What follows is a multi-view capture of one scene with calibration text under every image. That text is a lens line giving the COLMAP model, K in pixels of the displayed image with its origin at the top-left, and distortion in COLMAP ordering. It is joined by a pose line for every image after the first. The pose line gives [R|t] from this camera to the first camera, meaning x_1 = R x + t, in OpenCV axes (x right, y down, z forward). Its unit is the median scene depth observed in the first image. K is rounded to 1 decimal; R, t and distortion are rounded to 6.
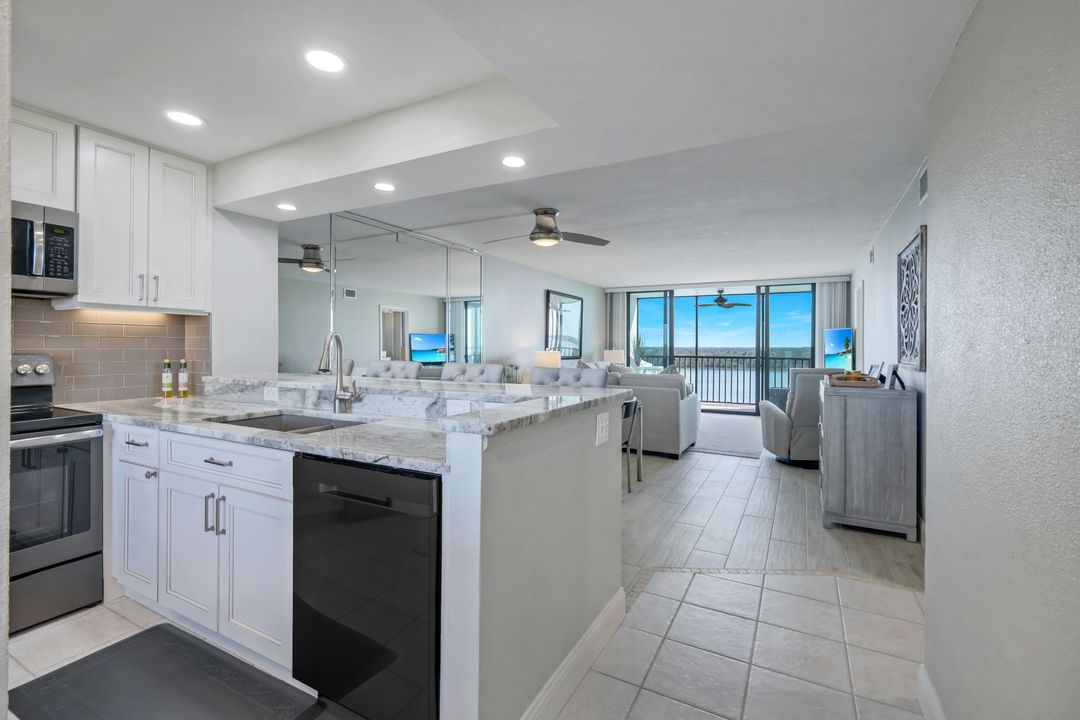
lens RADIAL K [[481.4, 0, 540.1], [0, 481.4, 348.4], [0, 0, 1]] dist [0.004609, 0.000408]
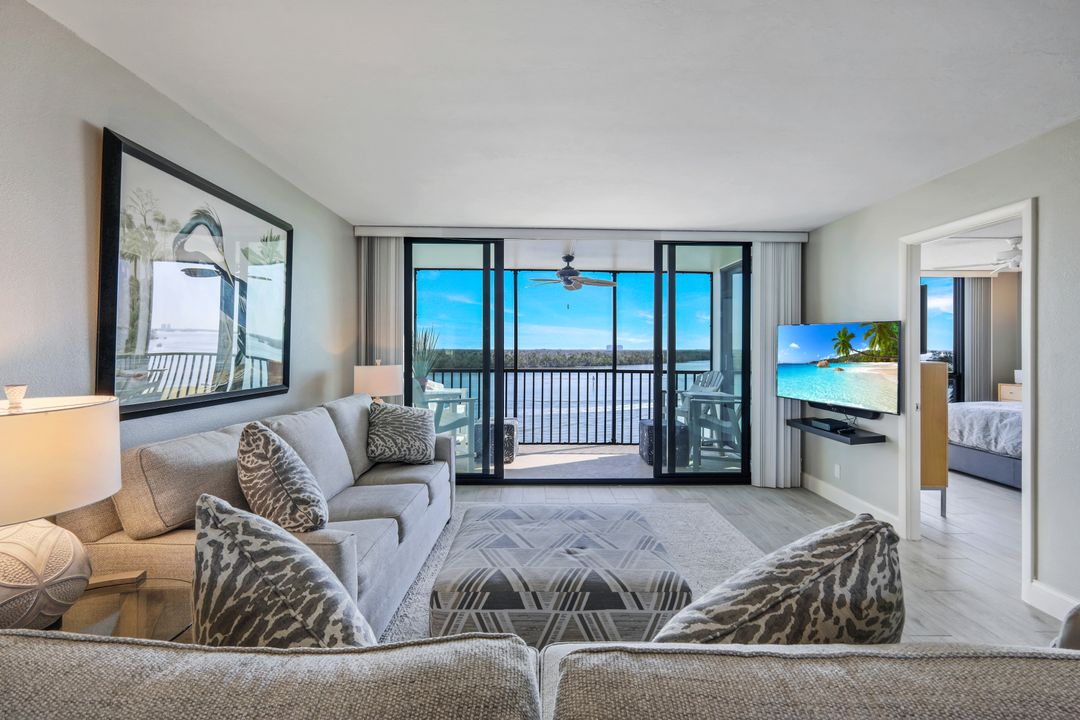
lens RADIAL K [[477.1, 0, 542.9], [0, 477.1, 349.4], [0, 0, 1]] dist [0.003596, 0.000441]
pose [[0.869514, -0.001299, 0.493906, 0.157870], [0.002270, 0.999996, -0.001366, -0.020187], [-0.493903, 0.002309, 0.869514, 1.247194]]
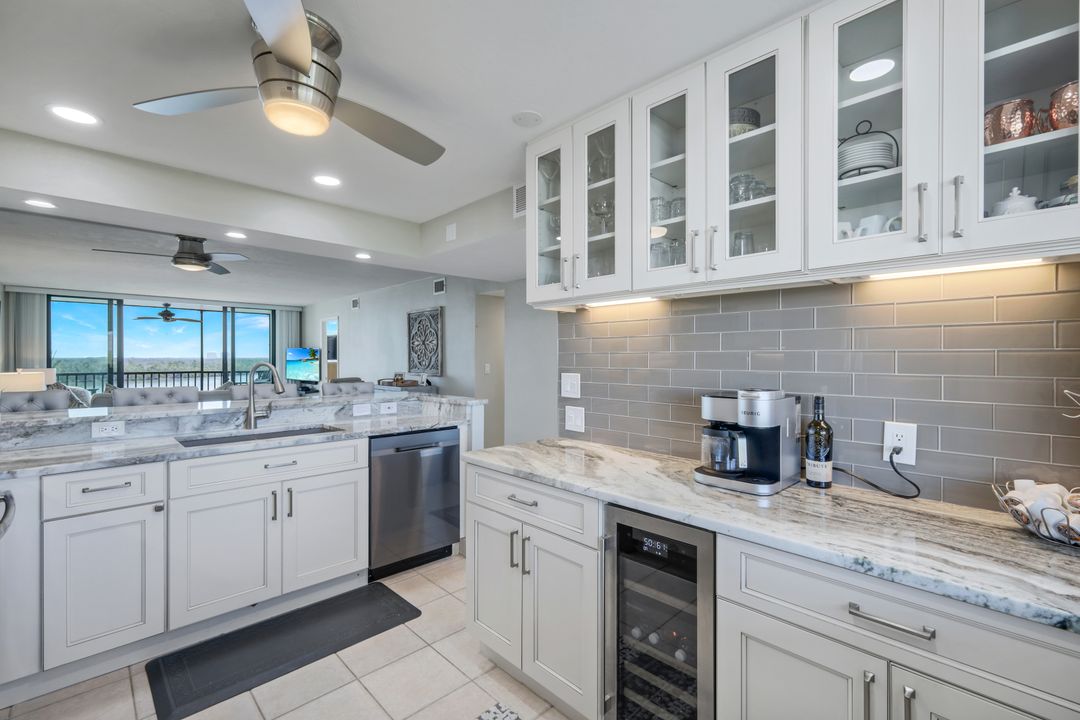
lens RADIAL K [[474.3, 0, 540.4], [0, 474.3, 357.5], [0, 0, 1]] dist [0.004811, -0.000160]
pose [[0.303027, -0.003695, 0.952975, -0.755164], [0.004993, 0.999985, 0.002290, -0.025009], [-0.952969, 0.004064, 0.303041, -0.027930]]
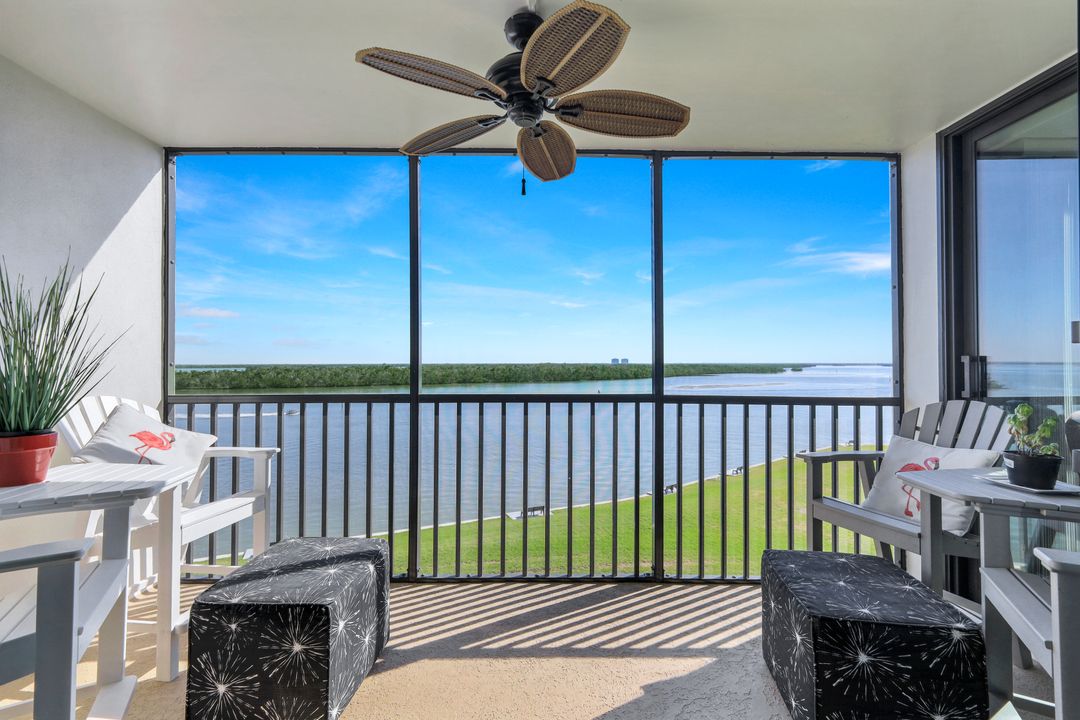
lens RADIAL K [[476.9, 0, 541.1], [0, 476.9, 356.0], [0, 0, 1]] dist [0.003998, 0.000282]
pose [[0.876549, 0.002295, 0.481306, 0.713455], [0.006699, 0.999834, -0.016968, 0.002749], [-0.481265, 0.018097, 0.876388, 2.040758]]
